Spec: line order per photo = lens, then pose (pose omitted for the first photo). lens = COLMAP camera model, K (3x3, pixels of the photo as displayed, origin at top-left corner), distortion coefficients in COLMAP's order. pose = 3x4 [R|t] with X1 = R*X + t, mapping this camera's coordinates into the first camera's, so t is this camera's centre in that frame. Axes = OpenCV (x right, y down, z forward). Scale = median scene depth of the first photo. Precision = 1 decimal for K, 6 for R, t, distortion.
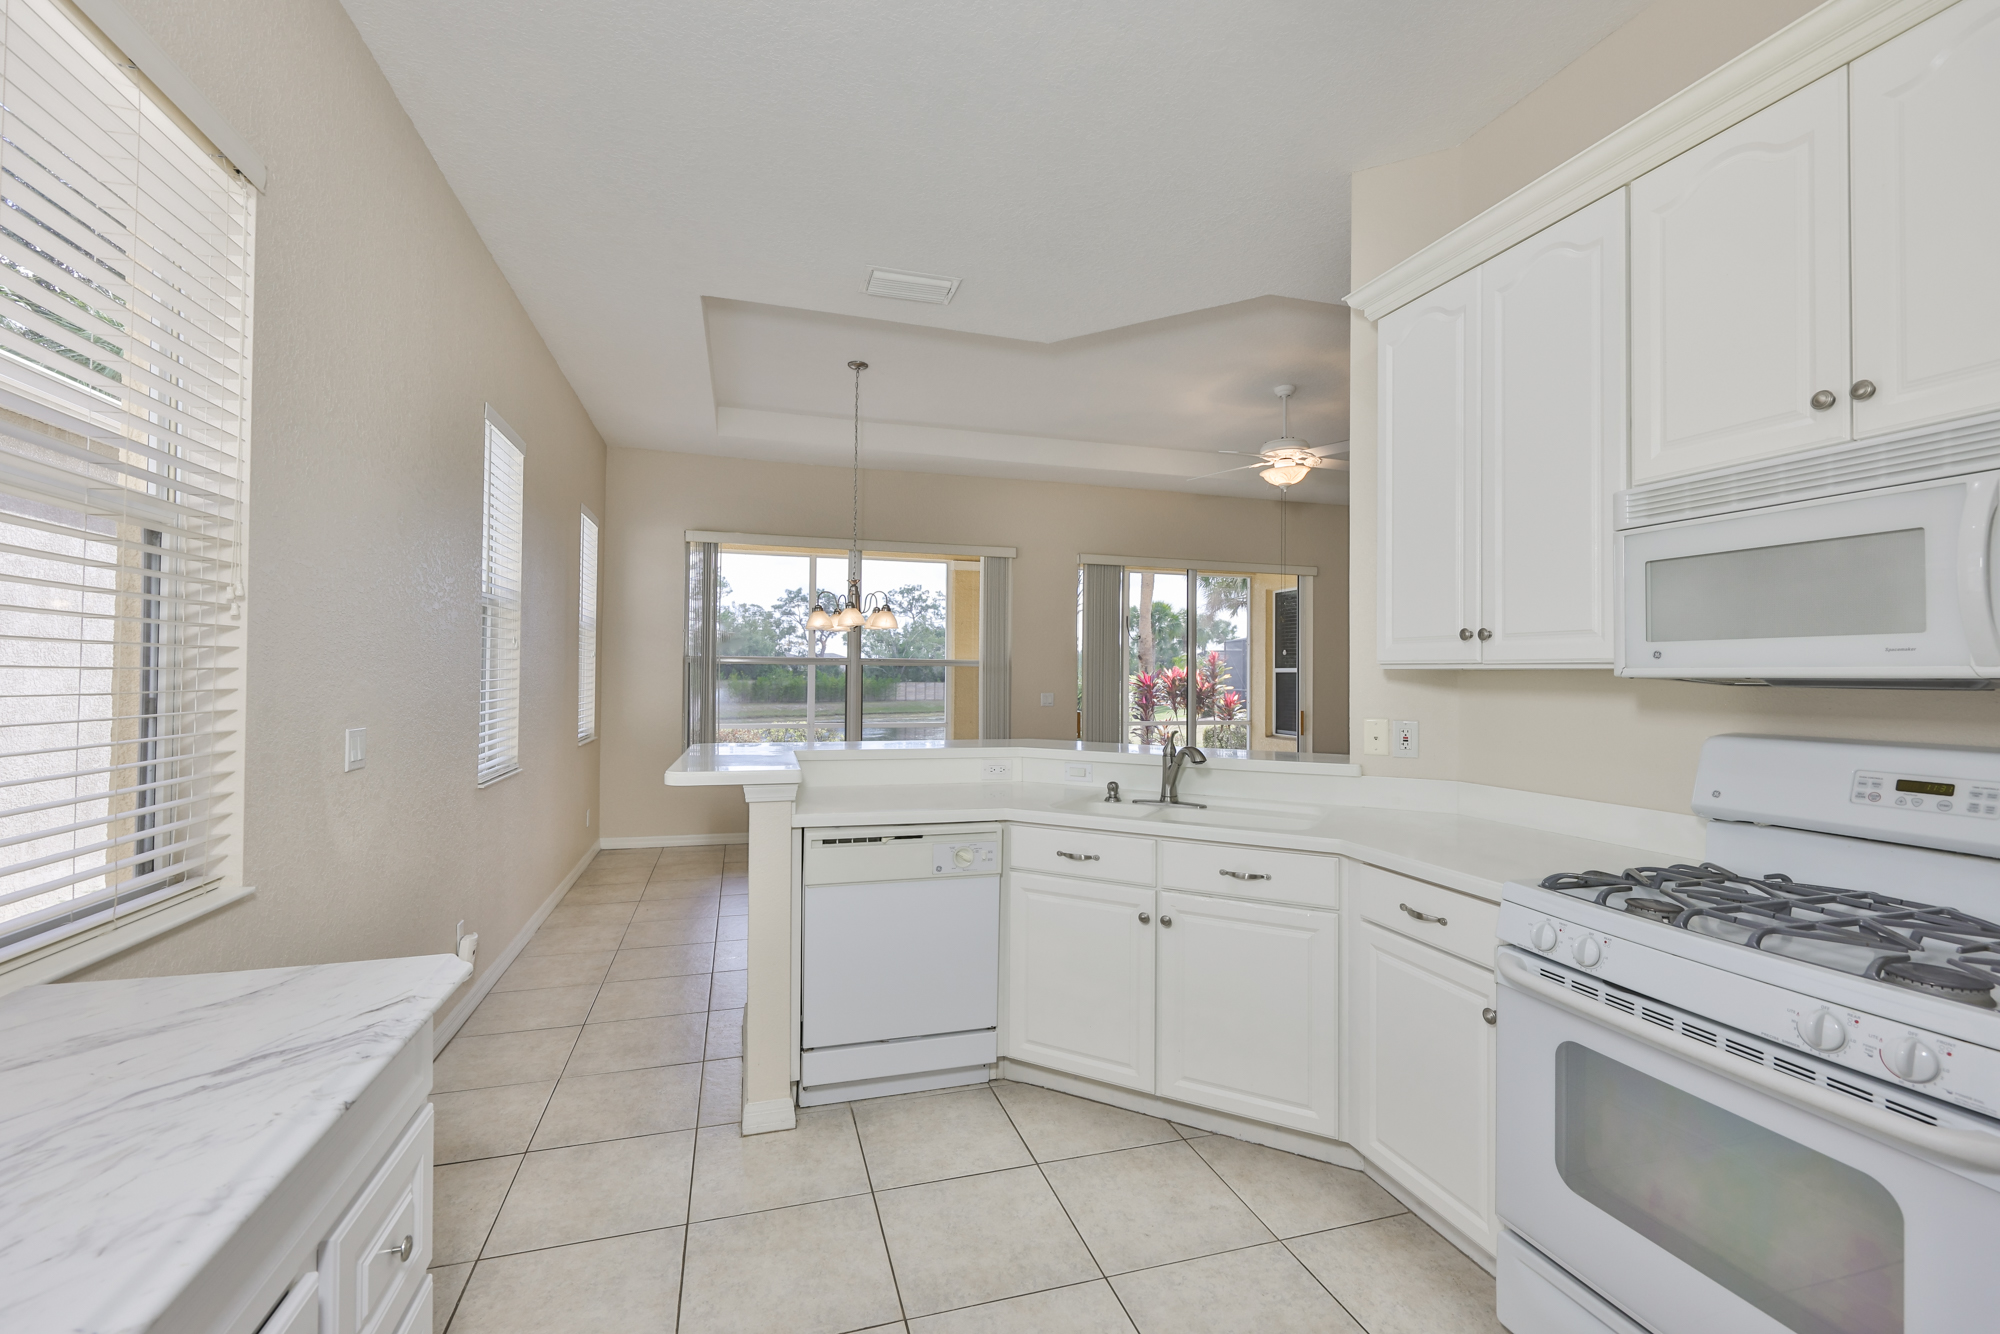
lens RADIAL K [[858.9, 0, 1000.9], [0, 858.9, 662.1], [0, 0, 1]] dist [-0.002405, 0.000062]
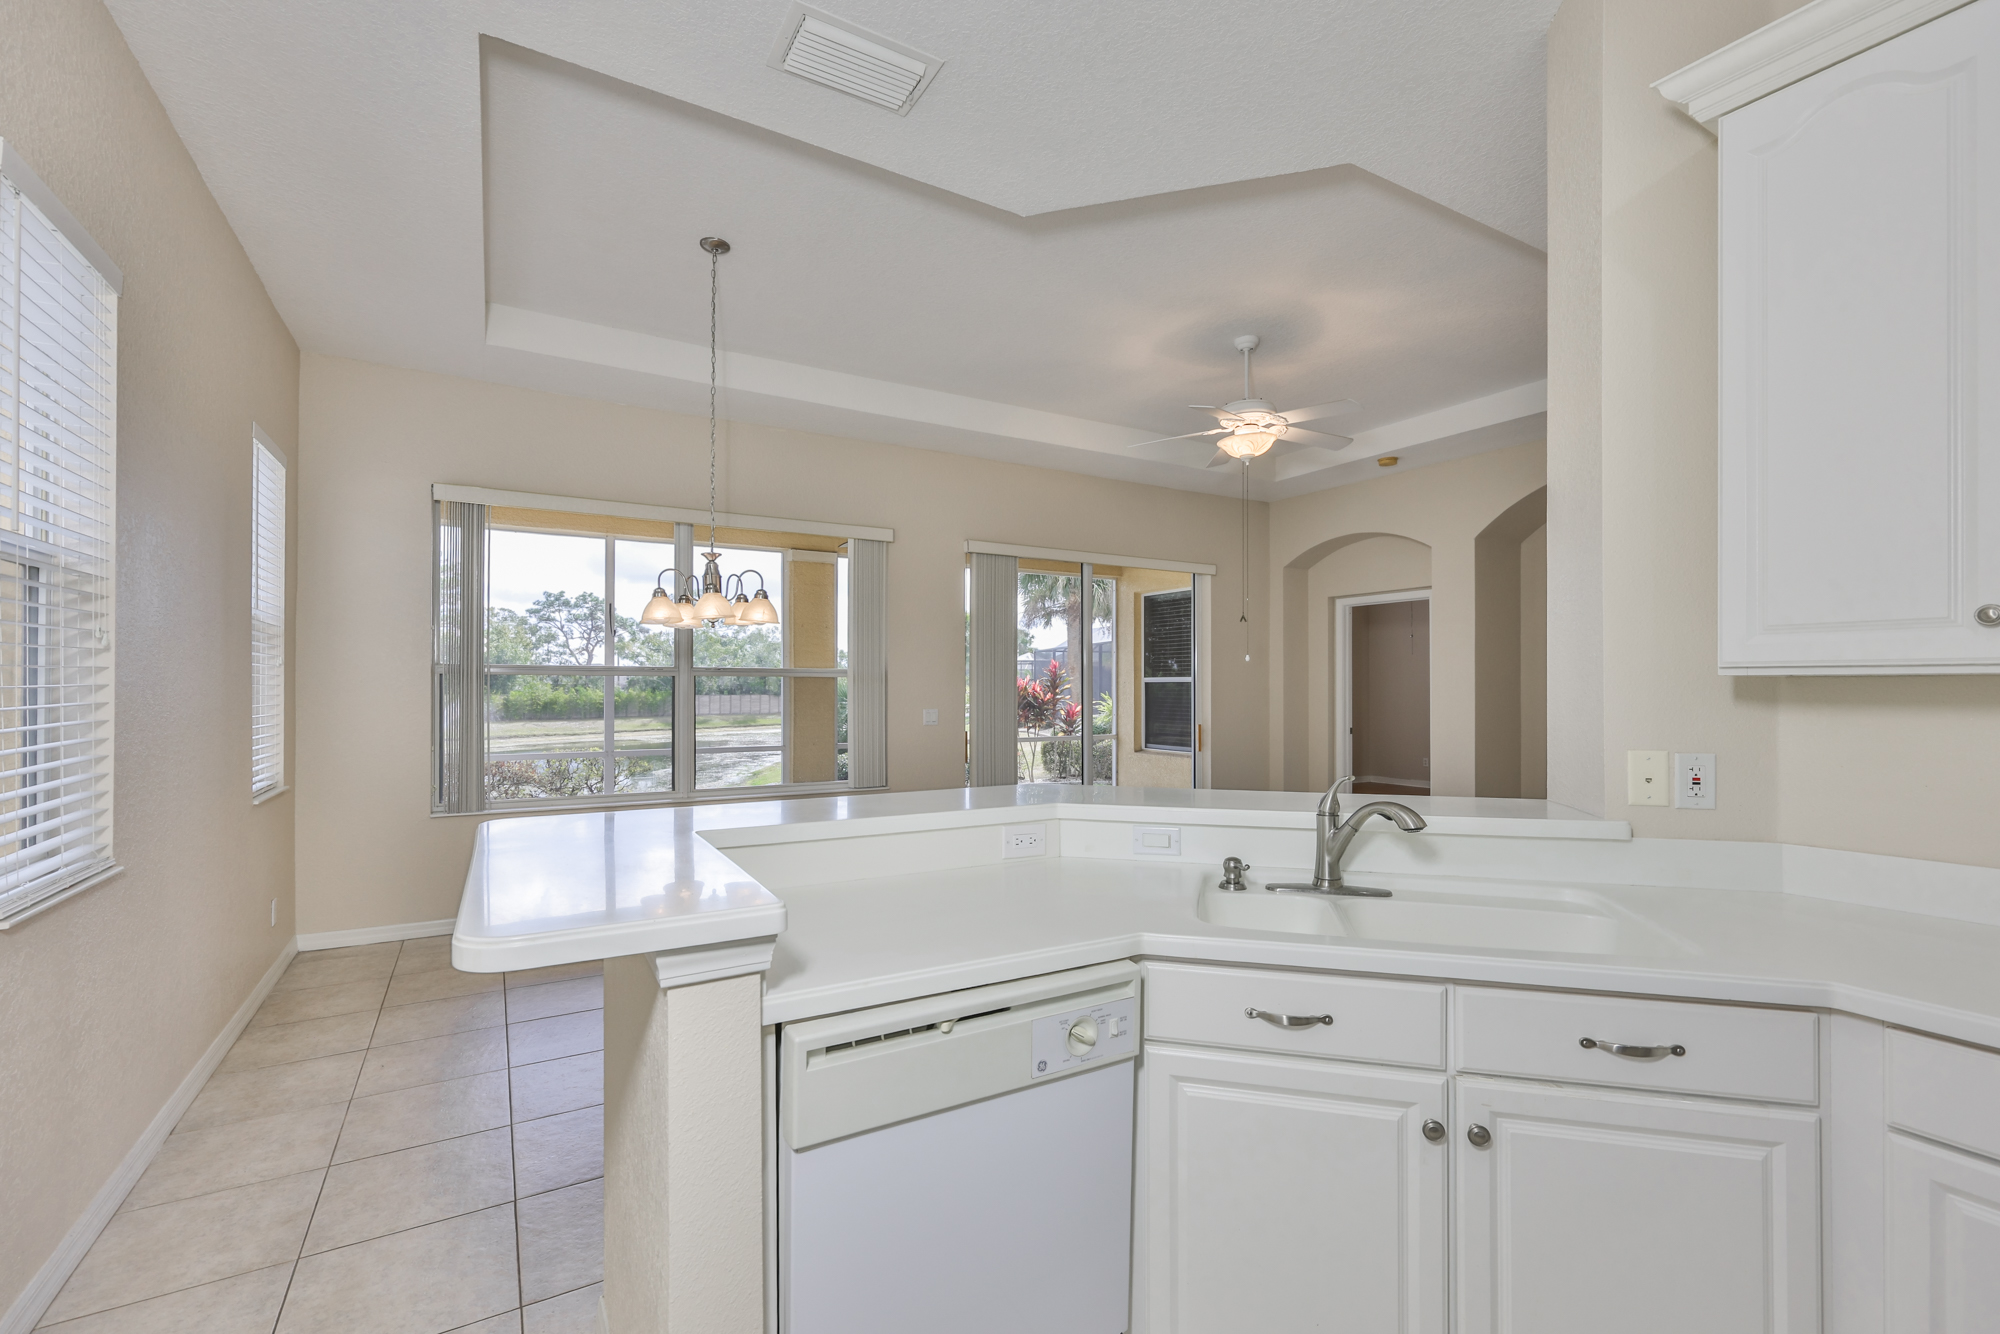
lens RADIAL K [[858.9, 0, 994.9], [0, 858.9, 683.9], [0, 0, 1]] dist [-0.002405, 0.000062]
pose [[0.970459, -0.008005, 0.241134, -0.108636], [0.004893, 0.999897, 0.013498, 0.001282], [-0.241217, -0.011920, 0.970398, 0.247154]]
